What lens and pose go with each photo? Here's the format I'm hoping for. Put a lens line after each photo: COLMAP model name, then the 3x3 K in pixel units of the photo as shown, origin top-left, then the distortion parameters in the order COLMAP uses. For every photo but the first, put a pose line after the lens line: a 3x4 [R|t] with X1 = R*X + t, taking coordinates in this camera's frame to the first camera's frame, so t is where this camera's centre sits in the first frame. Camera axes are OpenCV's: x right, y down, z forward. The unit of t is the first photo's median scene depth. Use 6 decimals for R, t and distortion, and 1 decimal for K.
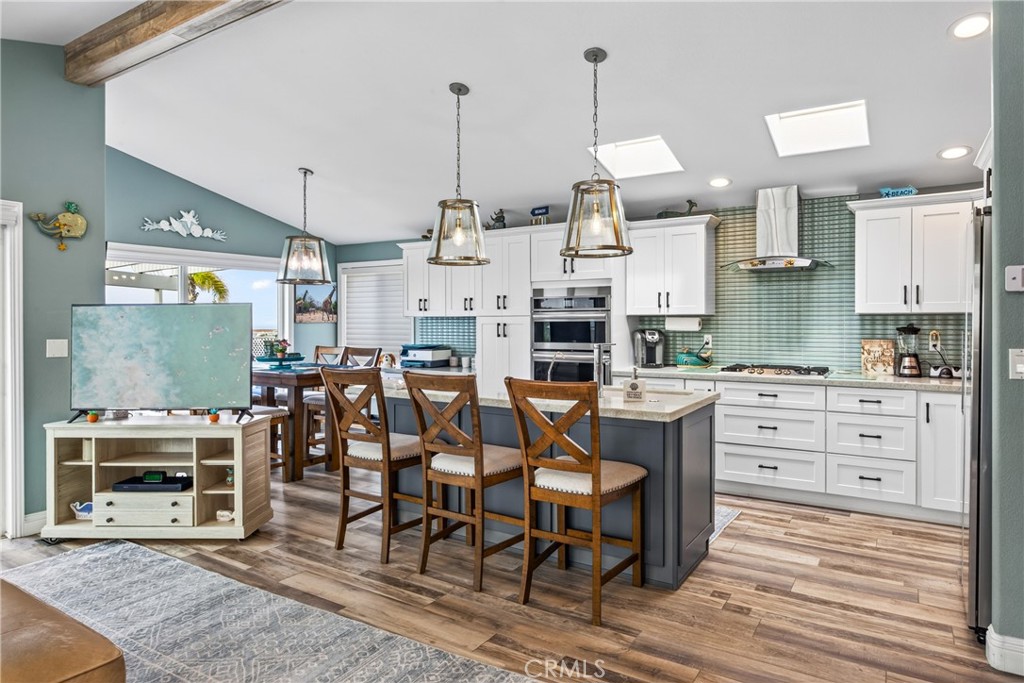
lens RADIAL K [[628.1, 0, 531.2], [0, 628.1, 318.2], [0, 0, 1]] dist [-0.007572, -0.003217]
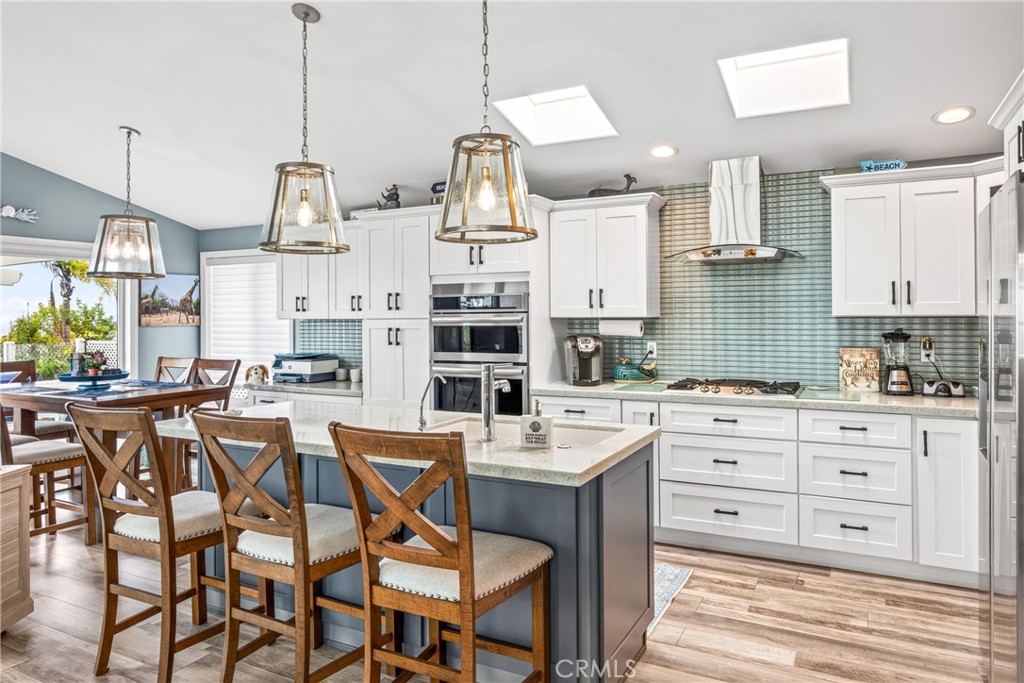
lens RADIAL K [[675.2, 0, 513.5], [0, 675.2, 295.3], [0, 0, 1]] dist [-0.003609, -0.002561]
pose [[0.998546, 0.000086, 0.053909, 0.064372], [0.001380, 0.999630, -0.027148, -0.010995], [-0.053891, 0.027183, 0.998177, 0.160401]]
